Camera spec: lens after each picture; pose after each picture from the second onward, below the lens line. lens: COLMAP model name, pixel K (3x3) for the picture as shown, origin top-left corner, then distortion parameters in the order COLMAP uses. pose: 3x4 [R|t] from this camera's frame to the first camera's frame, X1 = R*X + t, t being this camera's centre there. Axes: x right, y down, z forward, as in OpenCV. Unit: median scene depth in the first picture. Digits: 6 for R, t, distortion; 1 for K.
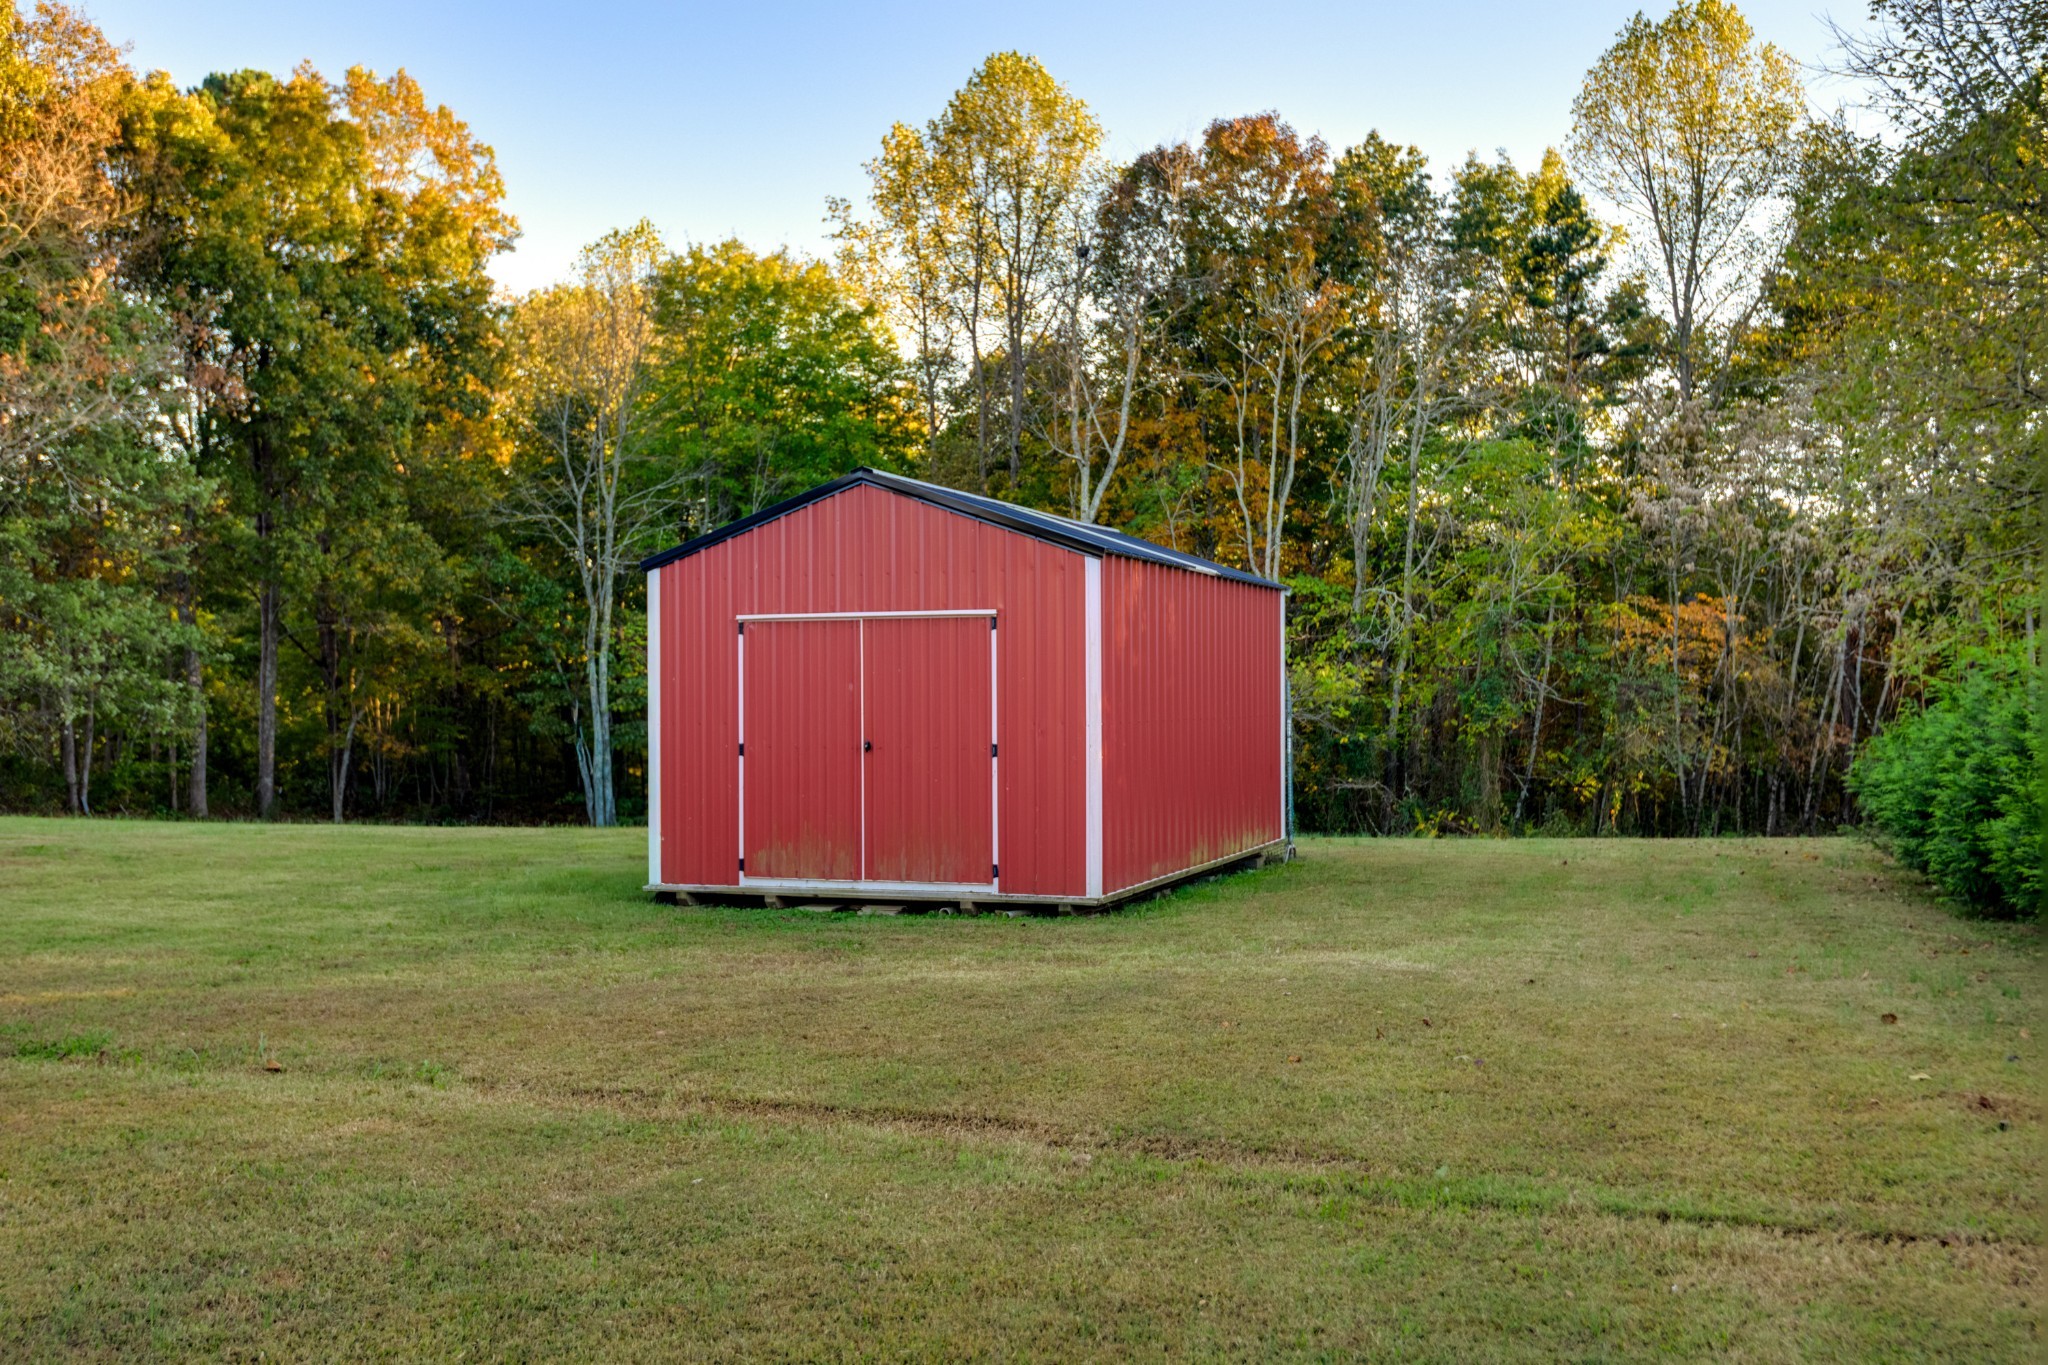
lens RADIAL K [[971.9, 0, 980.1], [0, 971.9, 693.6], [0, 0, 1]] dist [-0.000594, -0.000371]
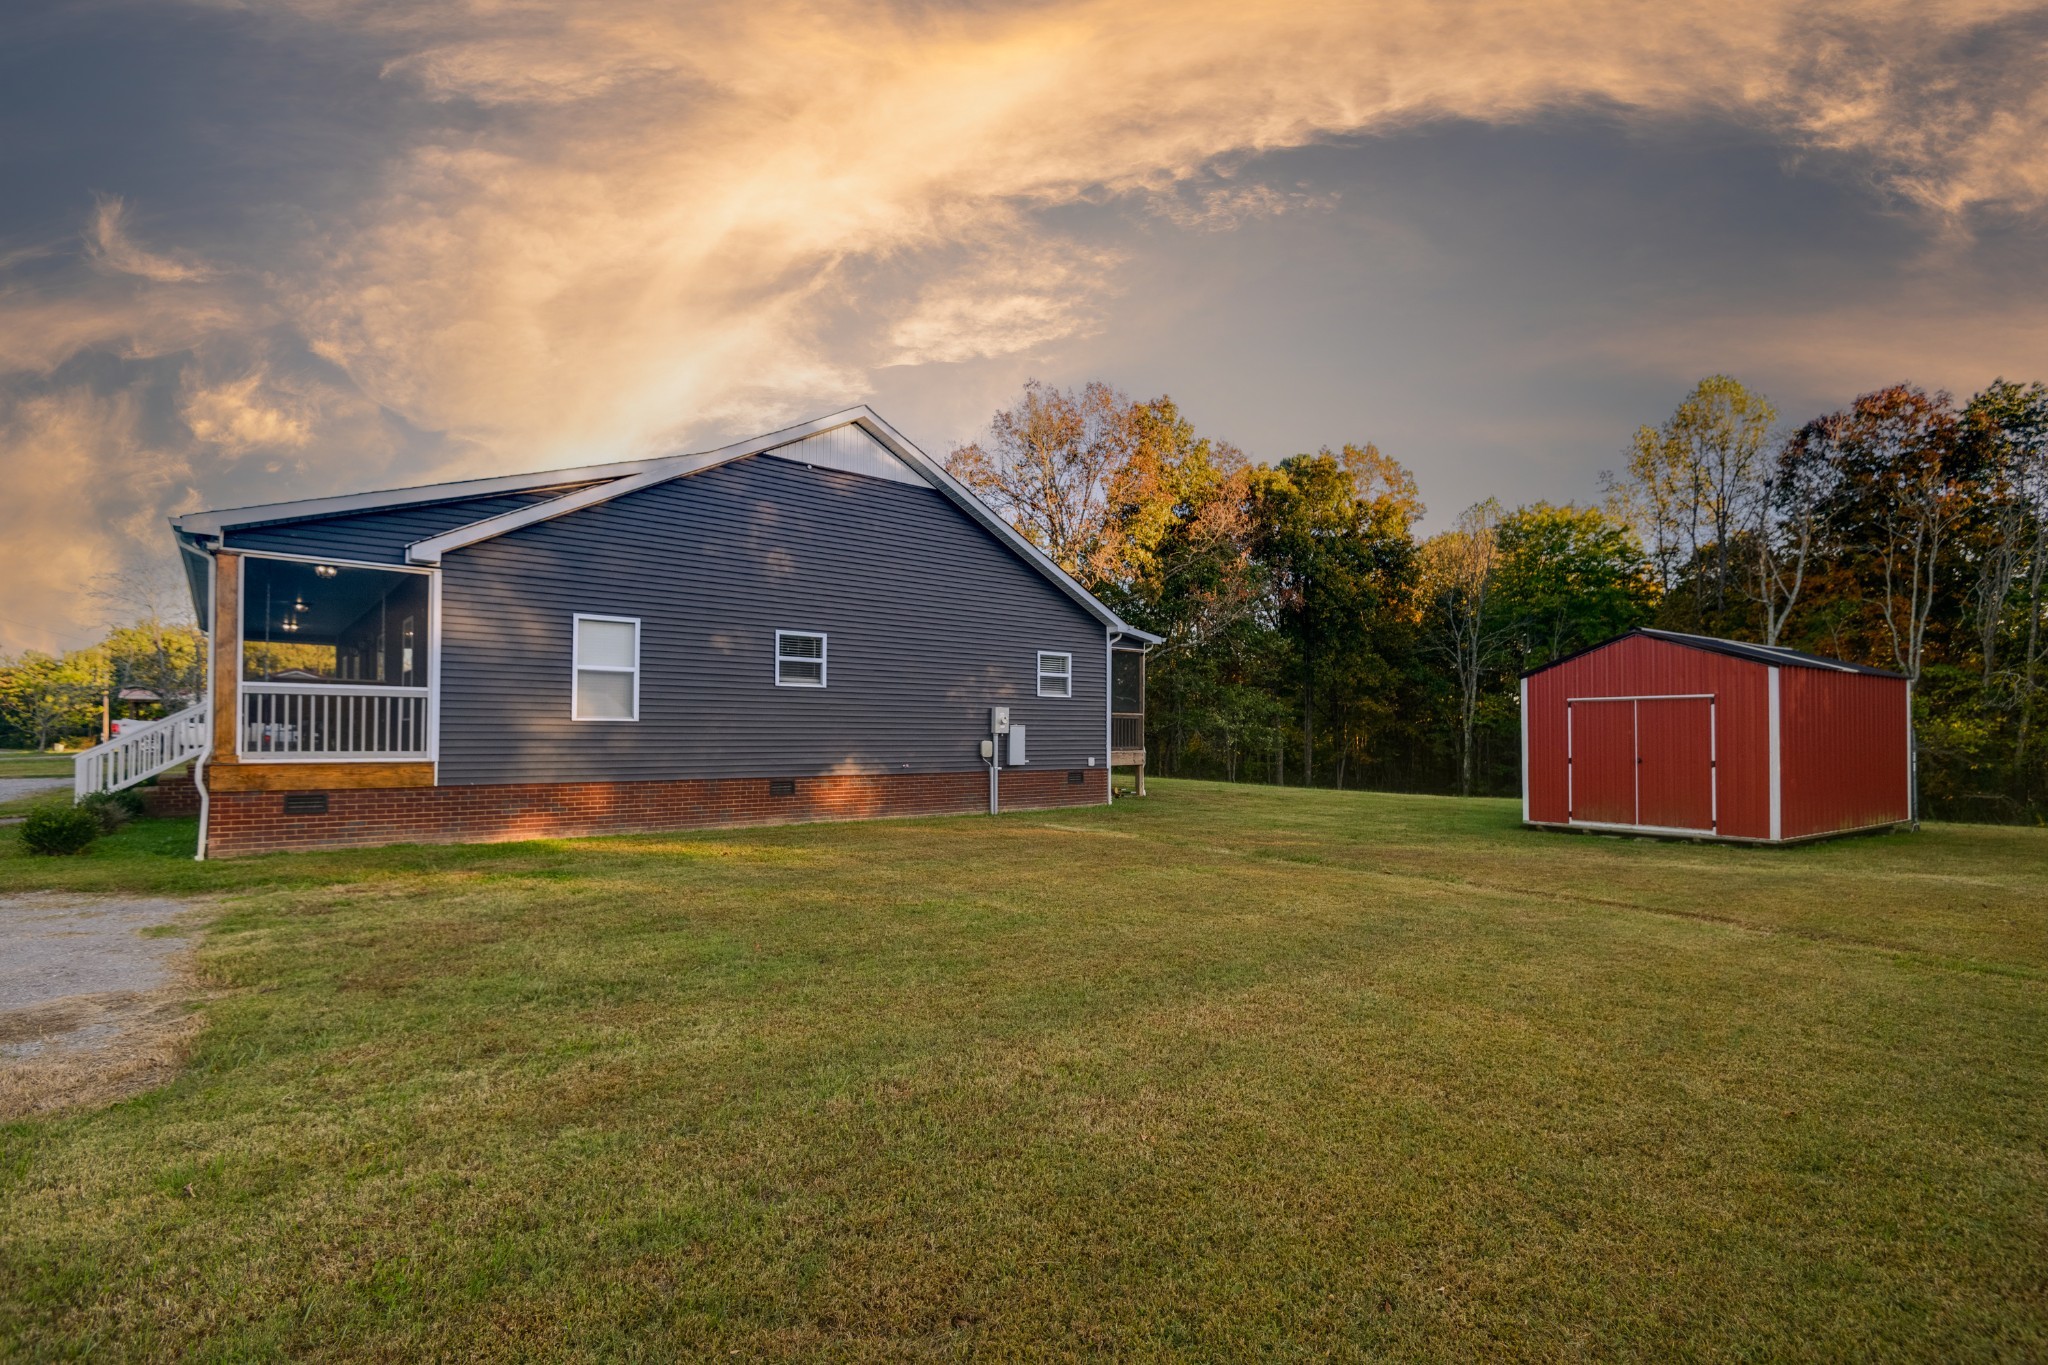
lens RADIAL K [[947.2, 0, 1022.5], [0, 947.2, 717.1], [0, 0, 1]] dist [-0.015830, -0.001069]
pose [[0.835199, -0.001706, -0.549946, -0.088549], [-0.009759, 0.999792, -0.017923, 0.008062], [0.549862, 0.020336, 0.835008, -1.128898]]
